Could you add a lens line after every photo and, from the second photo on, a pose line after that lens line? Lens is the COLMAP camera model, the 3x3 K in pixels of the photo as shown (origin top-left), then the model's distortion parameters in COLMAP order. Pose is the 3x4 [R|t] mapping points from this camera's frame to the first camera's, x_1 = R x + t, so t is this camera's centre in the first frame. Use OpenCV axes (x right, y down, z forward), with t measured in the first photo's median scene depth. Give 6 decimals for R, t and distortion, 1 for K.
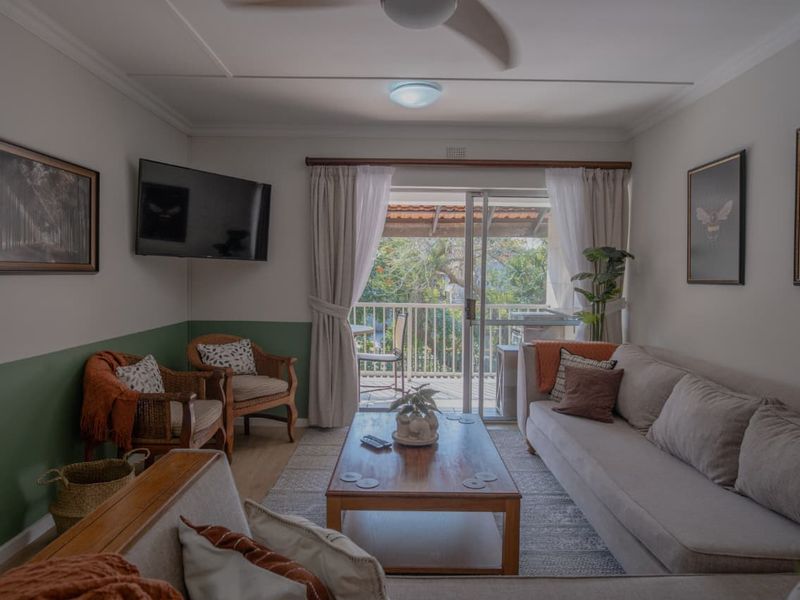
lens RADIAL K [[511.4, 0, 400.7], [0, 511.4, 296.3], [0, 0, 1]] dist [-0.039247, 0.031531]
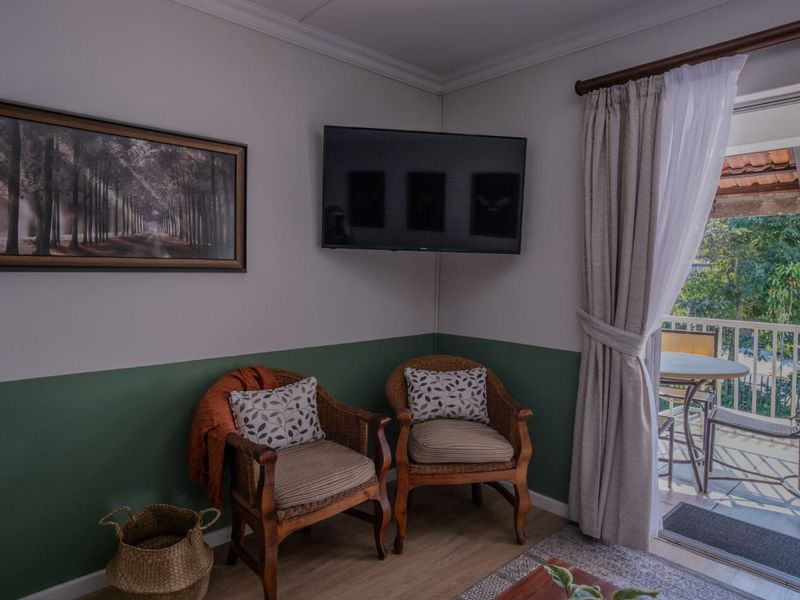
lens RADIAL K [[511.4, 0, 400.7], [0, 511.4, 296.3], [0, 0, 1]] dist [-0.039247, 0.031531]
pose [[0.680650, 0.035858, -0.731731, 0.130690], [-0.037279, 0.999203, 0.014288, -0.019111], [0.731660, 0.017552, 0.681444, 0.464032]]
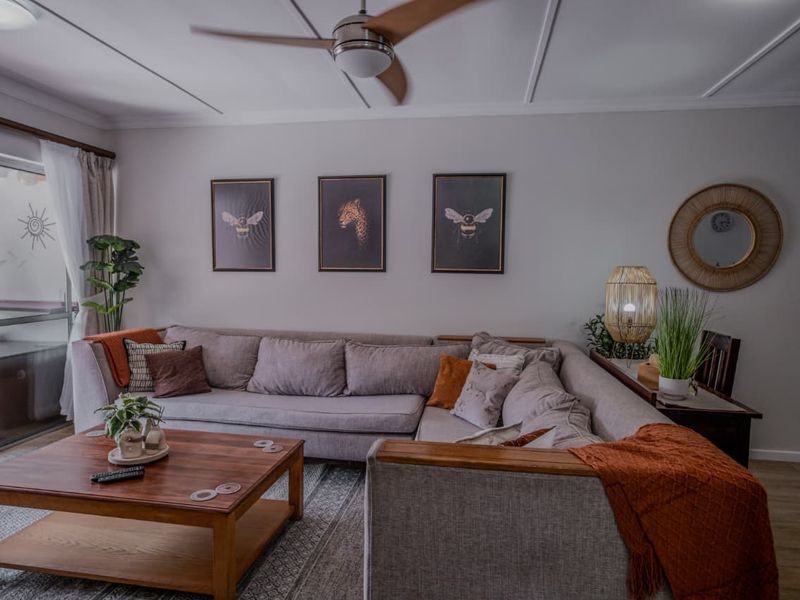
lens RADIAL K [[527.6, 0, 400.0], [0, 527.6, 300.0], [0, 0, 1]] dist [-0.046666, 0.033973]
pose [[0.149786, -0.072096, 0.986086, -0.543700], [0.033189, 0.997142, 0.067863, -0.022696], [-0.988161, 0.022563, 0.151750, 0.297561]]
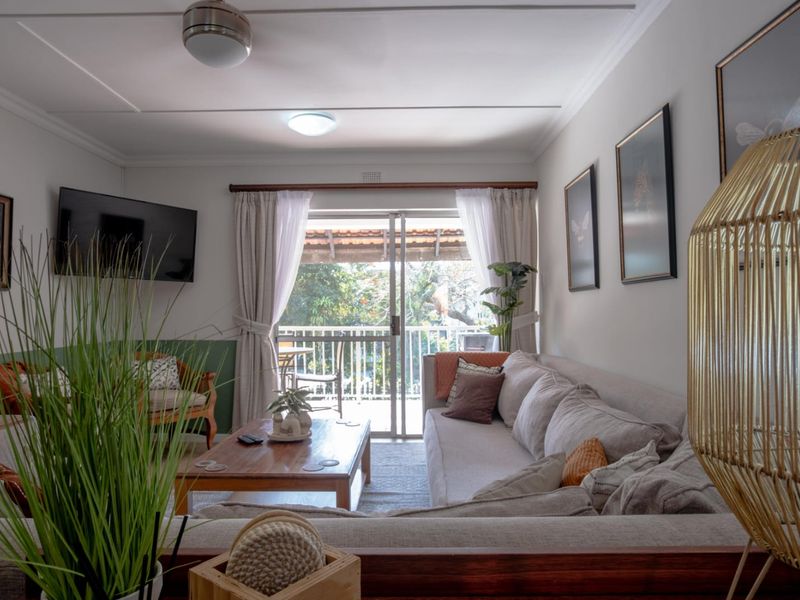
lens RADIAL K [[527.6, 0, 400.0], [0, 527.6, 300.0], [0, 0, 1]] dist [-0.046666, 0.033973]
pose [[0.999727, -0.017860, -0.015080, 0.193585], [0.016894, 0.997936, -0.061948, 0.044865], [0.016155, 0.061677, 0.997965, -0.079004]]
